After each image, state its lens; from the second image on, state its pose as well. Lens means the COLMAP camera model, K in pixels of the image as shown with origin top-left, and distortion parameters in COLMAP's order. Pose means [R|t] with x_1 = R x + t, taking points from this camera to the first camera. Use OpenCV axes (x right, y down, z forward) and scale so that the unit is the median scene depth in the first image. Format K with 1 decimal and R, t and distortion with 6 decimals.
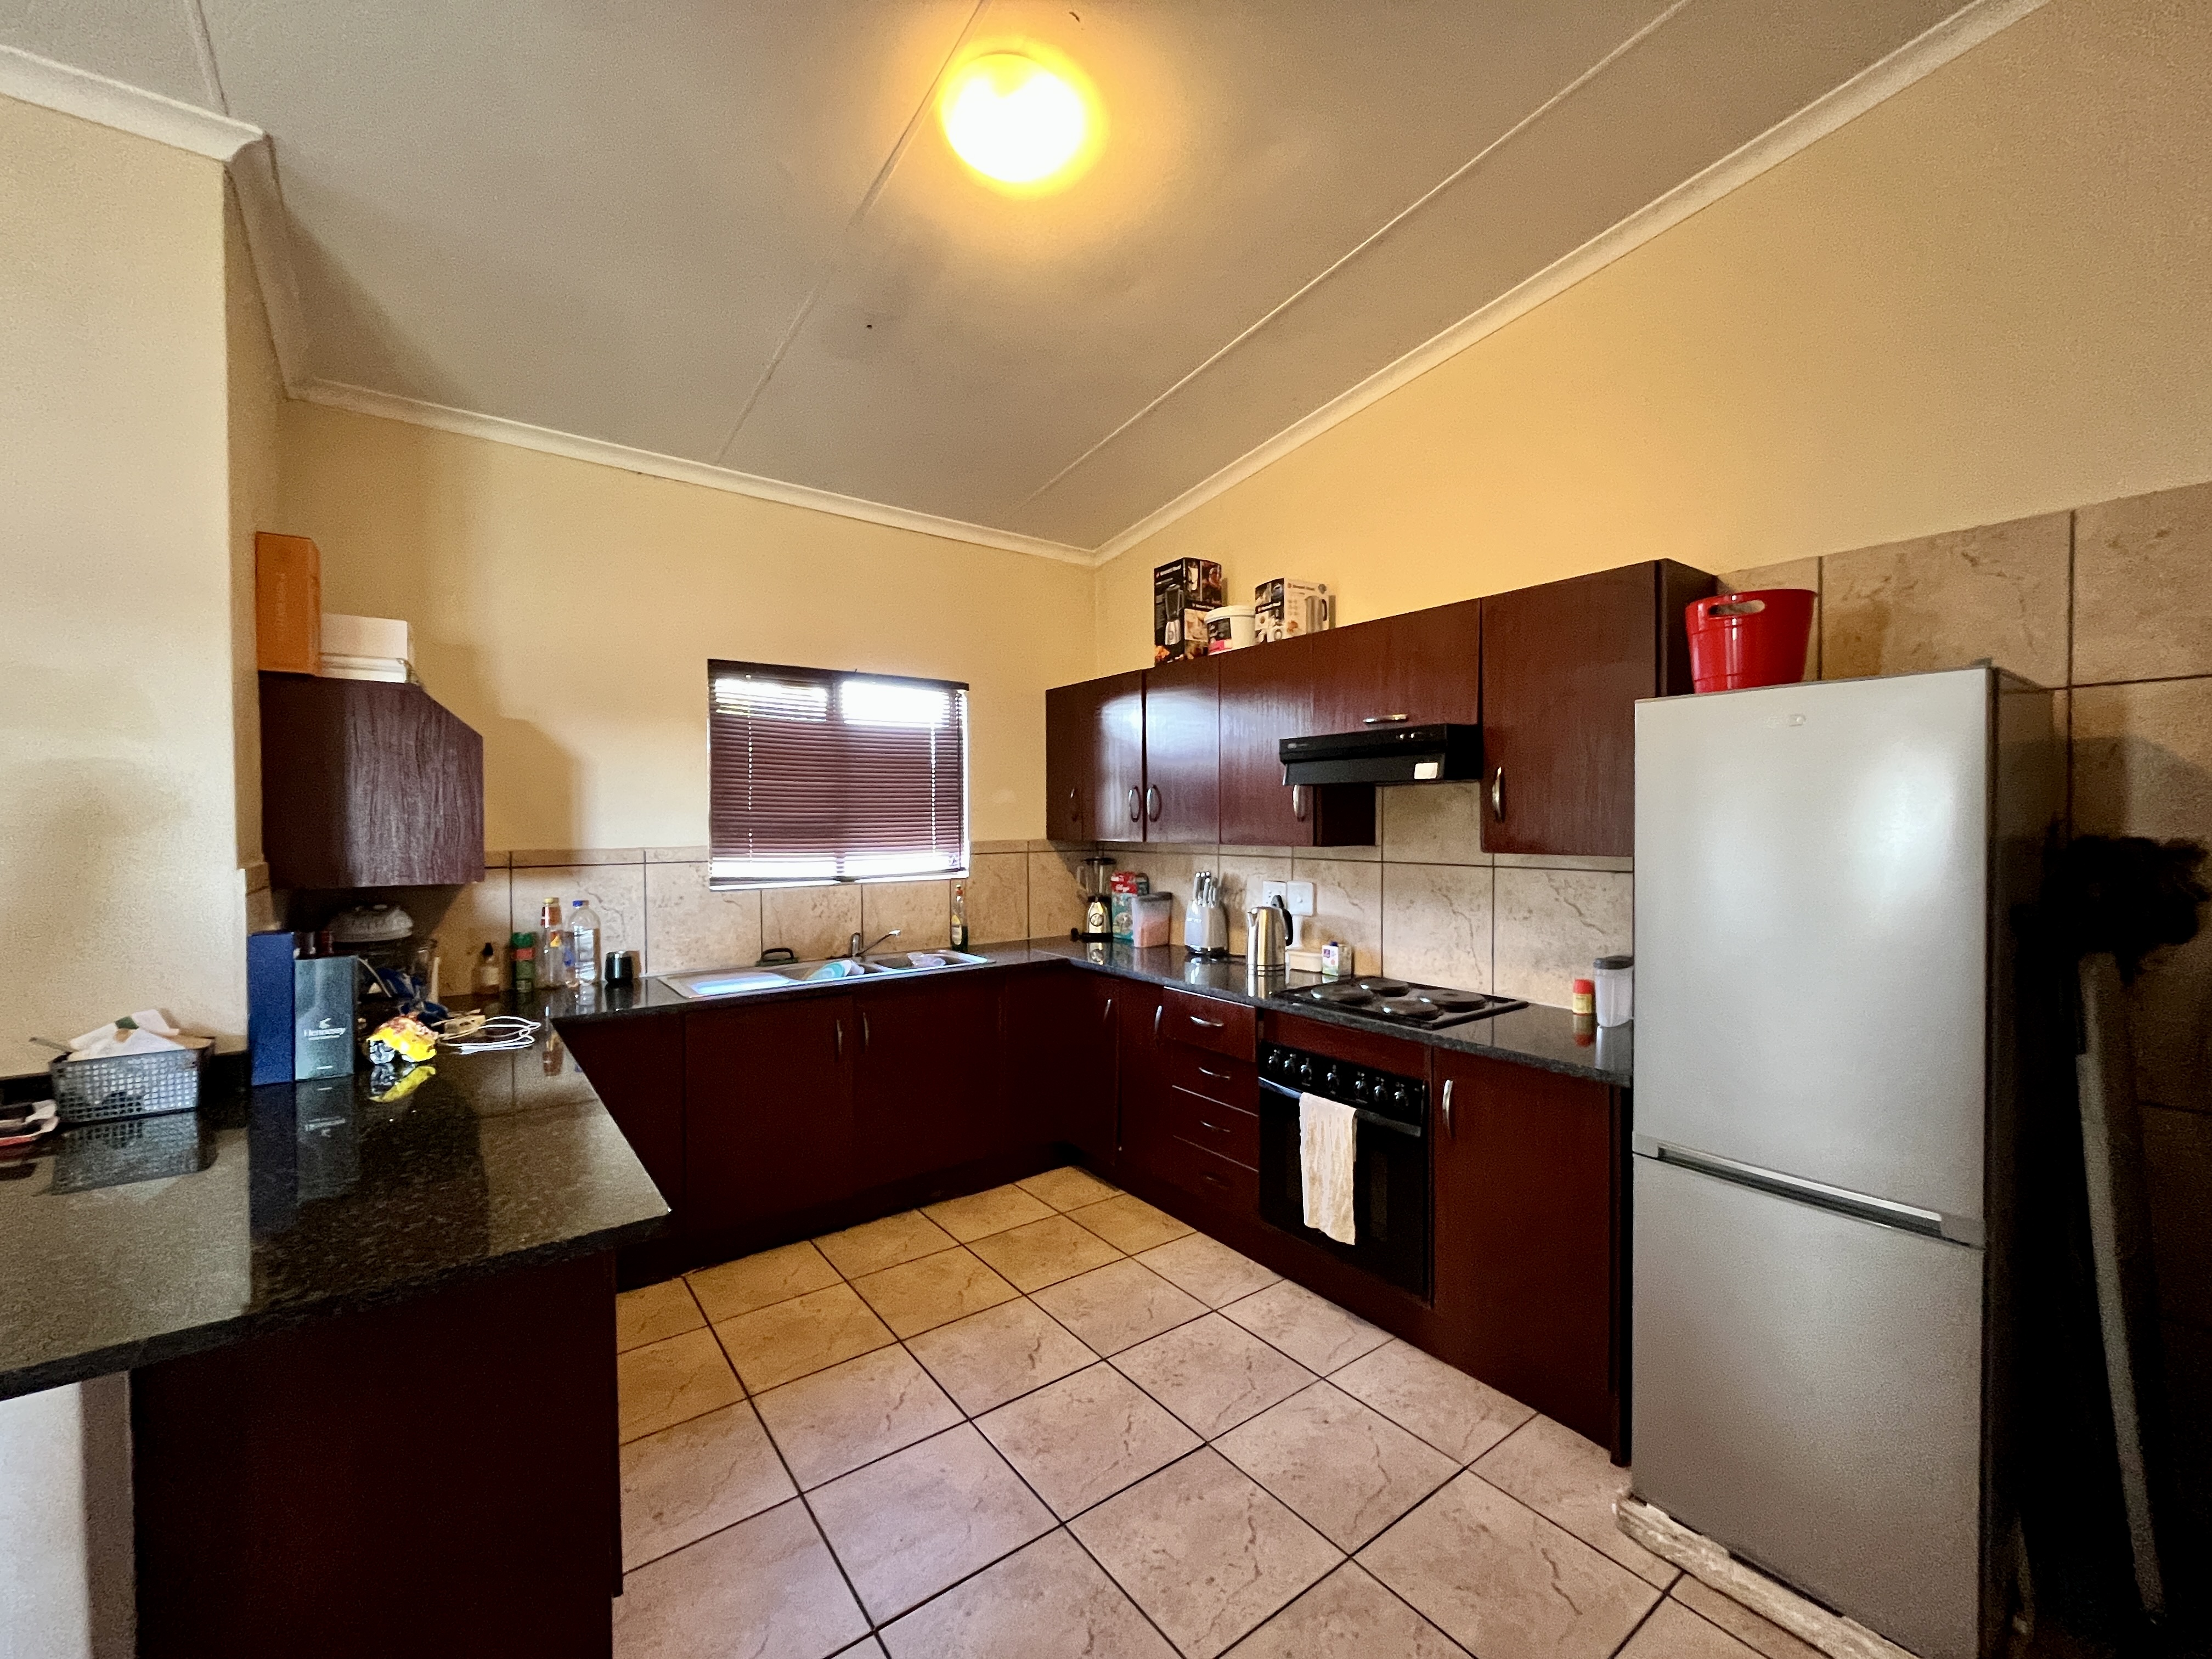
lens RADIAL K [[902.7, 0, 1092.6], [0, 902.7, 831.8], [0, 0, 1]] dist [-0.000695, 0.000315]
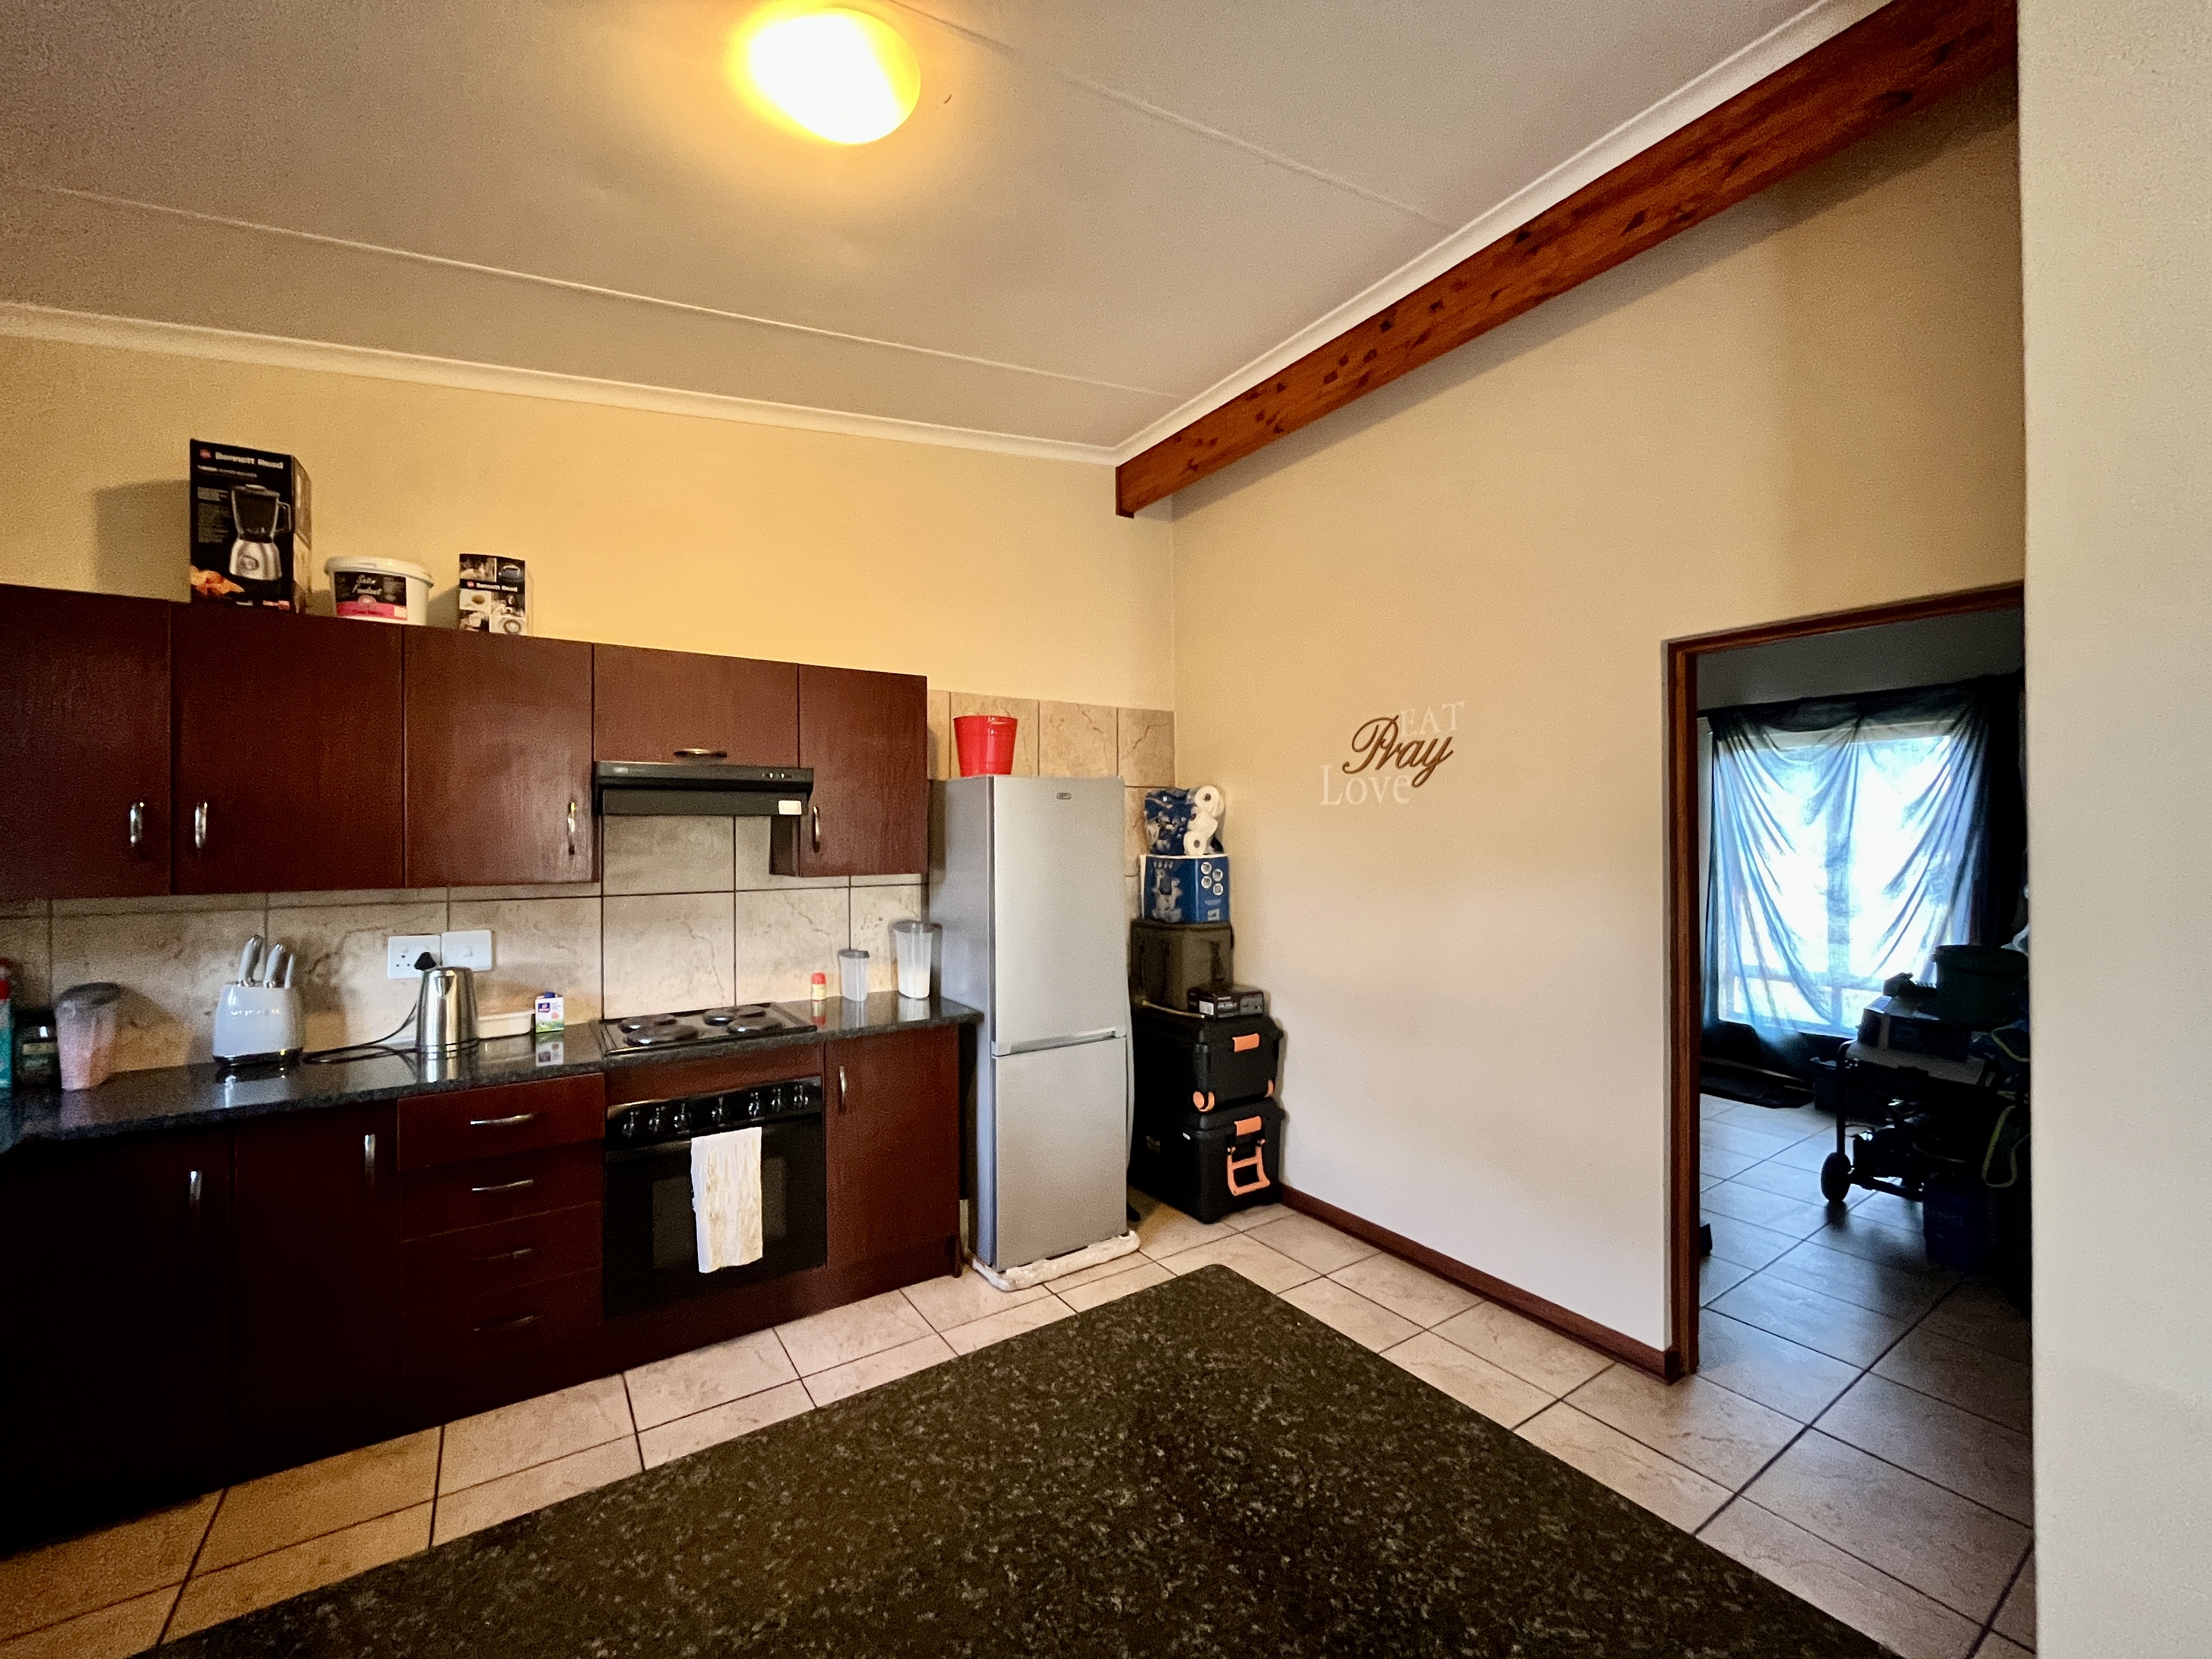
lens RADIAL K [[902.7, 0, 1106.7], [0, 902.7, 832.3], [0, 0, 1]] dist [-0.000695, 0.000315]
pose [[0.042191, 0.005130, 0.999096, -0.582727], [0.018549, 0.999810, -0.005917, -0.017522], [-0.998937, 0.018781, 0.042088, 0.429153]]
